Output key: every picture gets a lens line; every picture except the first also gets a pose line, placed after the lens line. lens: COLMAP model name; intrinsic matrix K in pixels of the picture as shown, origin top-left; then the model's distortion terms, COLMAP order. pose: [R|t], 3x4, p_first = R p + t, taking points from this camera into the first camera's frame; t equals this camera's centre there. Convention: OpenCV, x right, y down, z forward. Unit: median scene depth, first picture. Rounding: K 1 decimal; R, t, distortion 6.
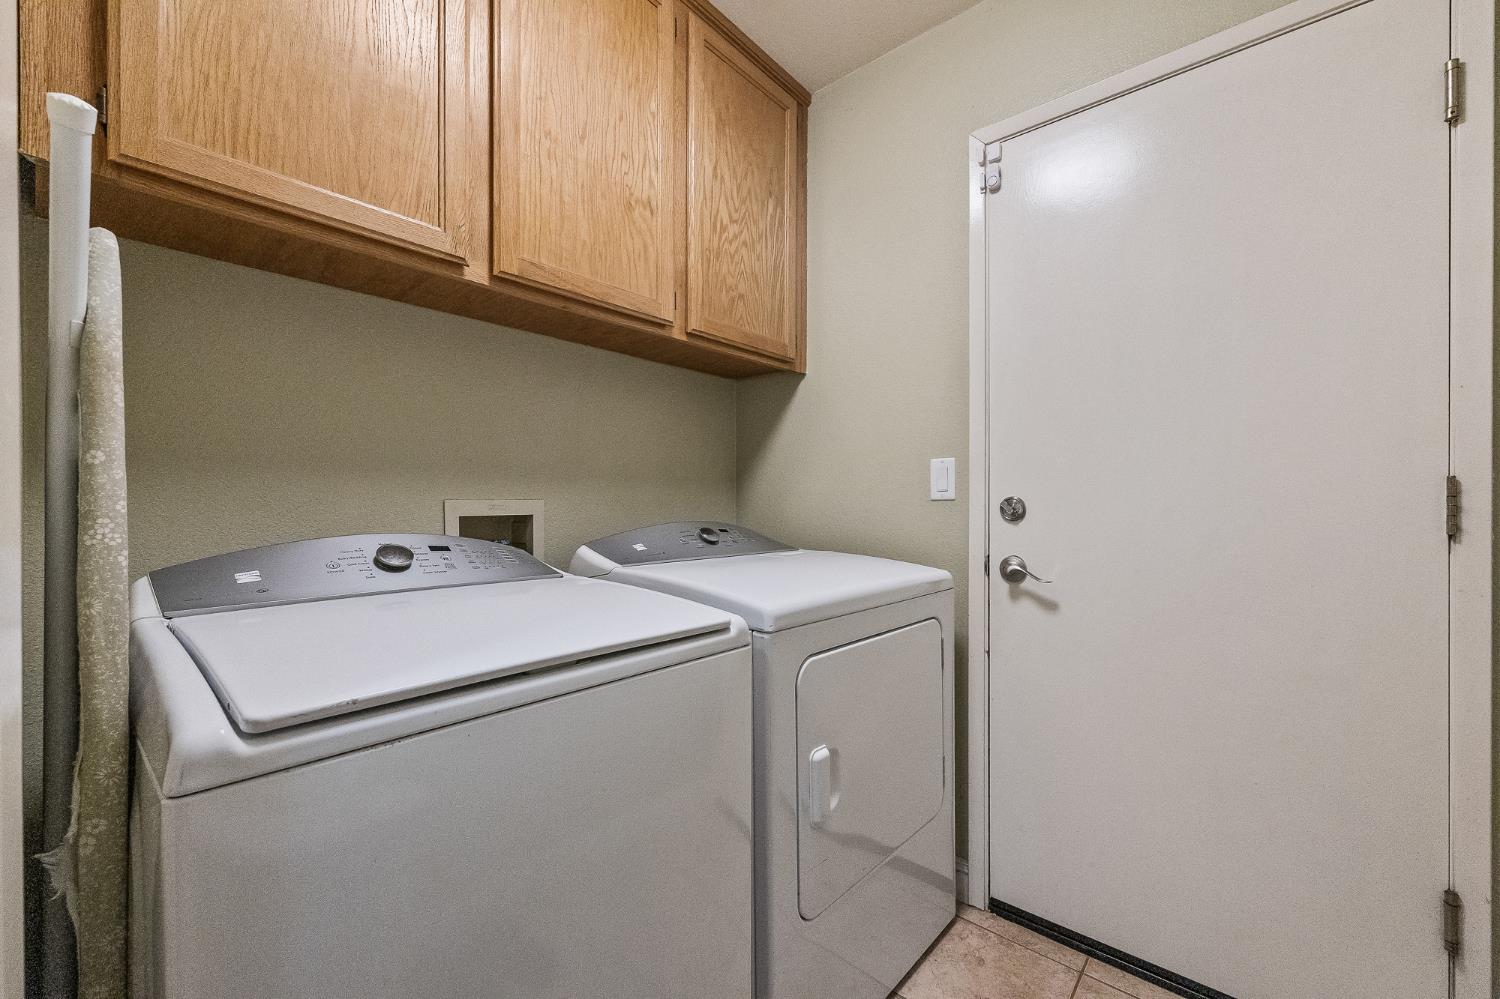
lens RADIAL K [[605.7, 0, 749.0], [0, 605.7, 502.8], [0, 0, 1]] dist [0.000346, 0.000913]
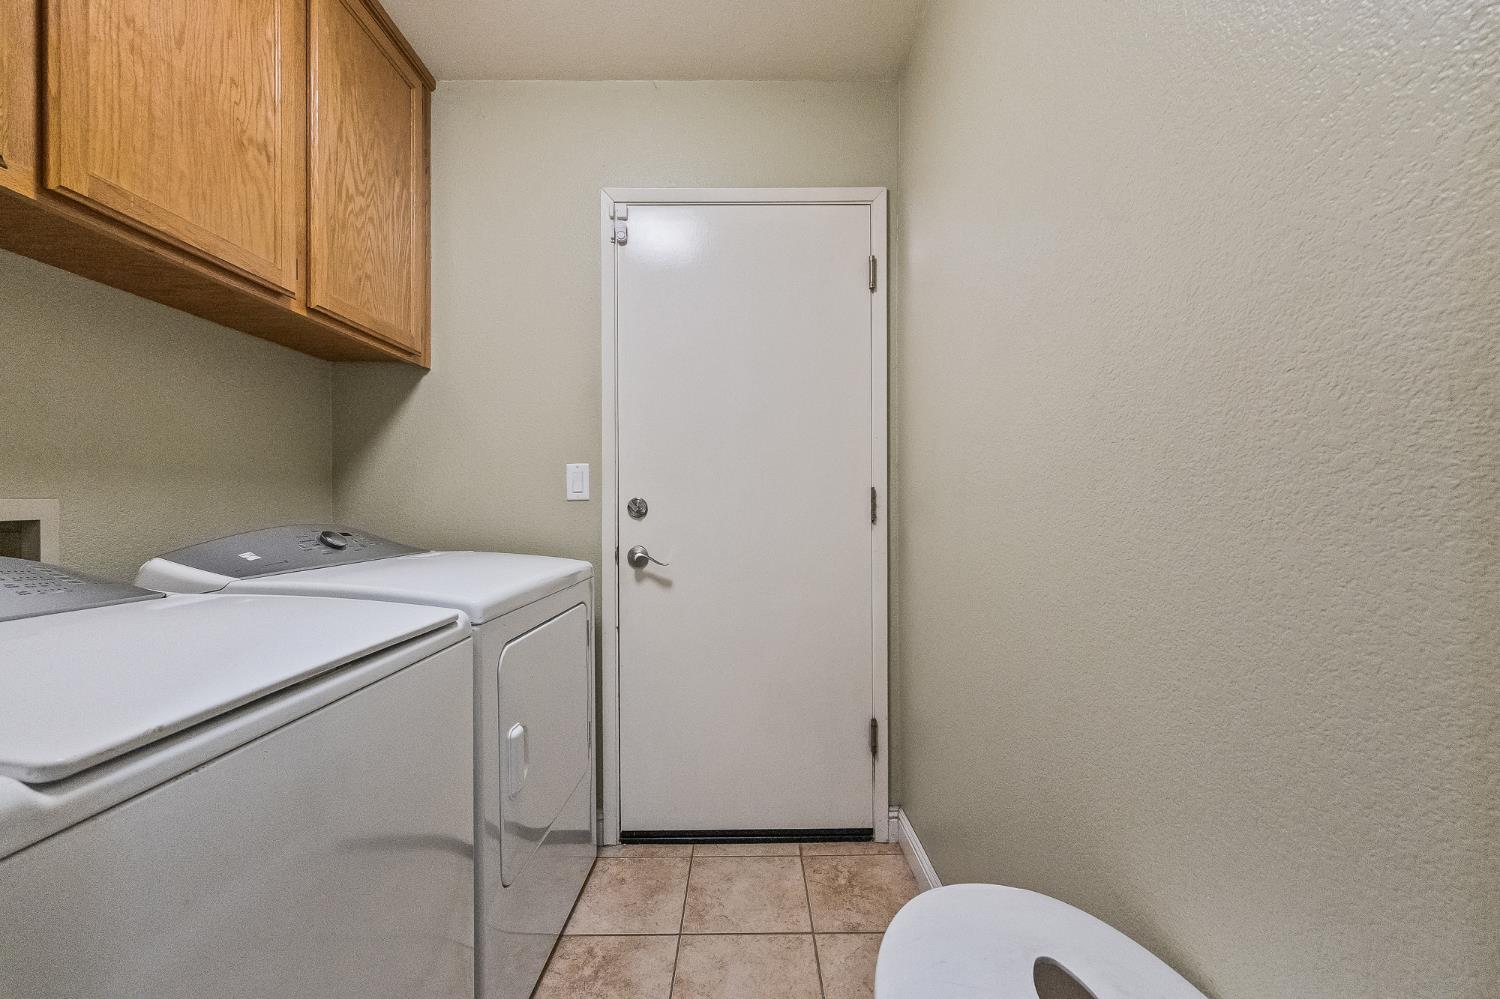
lens RADIAL K [[605.7, 0, 749.0], [0, 605.7, 502.8], [0, 0, 1]] dist [0.000346, 0.000913]
pose [[0.754559, -0.000632, 0.656232, -0.196304], [0.001844, 0.999998, -0.001158, 0.001996], [-0.656230, 0.002084, 0.754558, -0.072408]]
